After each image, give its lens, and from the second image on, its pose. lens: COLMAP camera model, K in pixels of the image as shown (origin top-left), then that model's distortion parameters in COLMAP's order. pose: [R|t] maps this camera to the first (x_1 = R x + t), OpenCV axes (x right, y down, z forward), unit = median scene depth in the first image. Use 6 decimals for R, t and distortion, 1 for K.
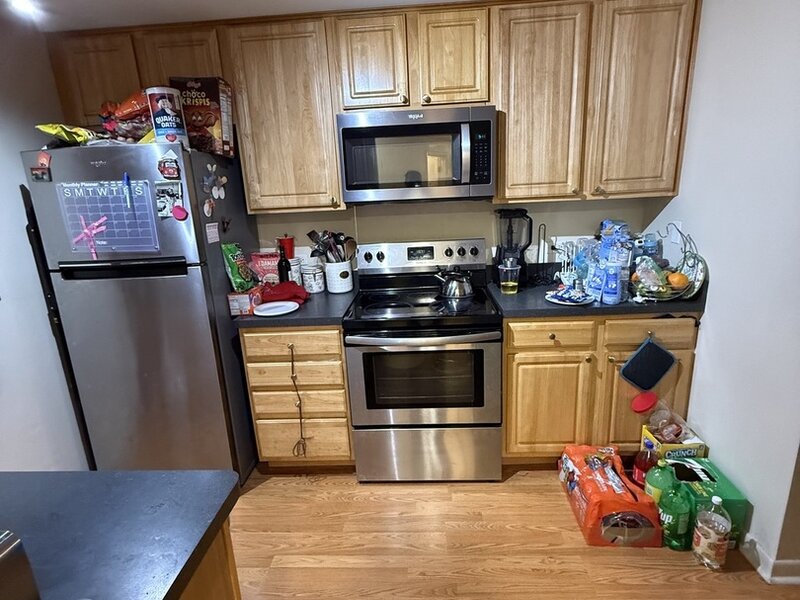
lens RADIAL K [[422.8, 0, 402.7], [0, 422.8, 295.9], [0, 0, 1]] dist [-0.001396, -0.001029]
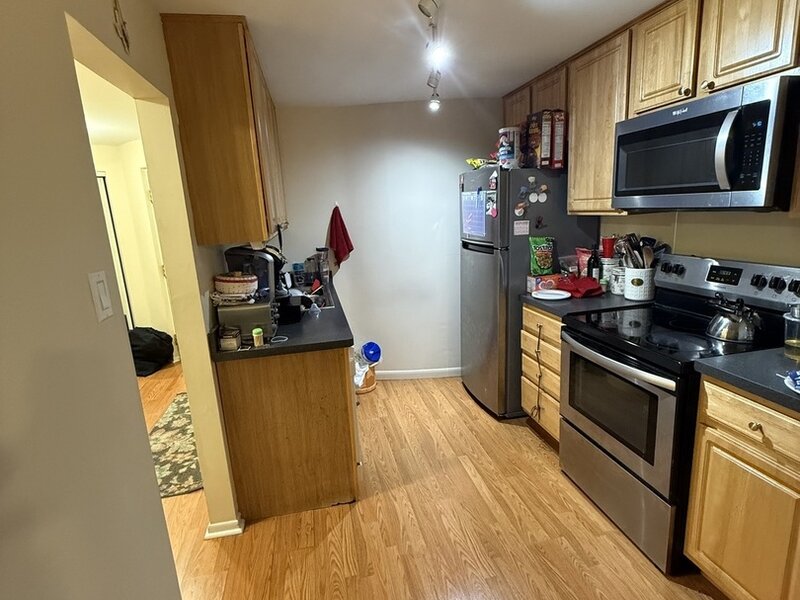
lens RADIAL K [[422.8, 0, 402.7], [0, 422.8, 295.9], [0, 0, 1]] dist [-0.001396, -0.001029]
pose [[0.267536, 0.229773, -0.935750, 0.748942], [-0.197238, 0.963646, 0.180231, -0.105509], [0.943144, 0.136347, 0.303130, 0.253888]]
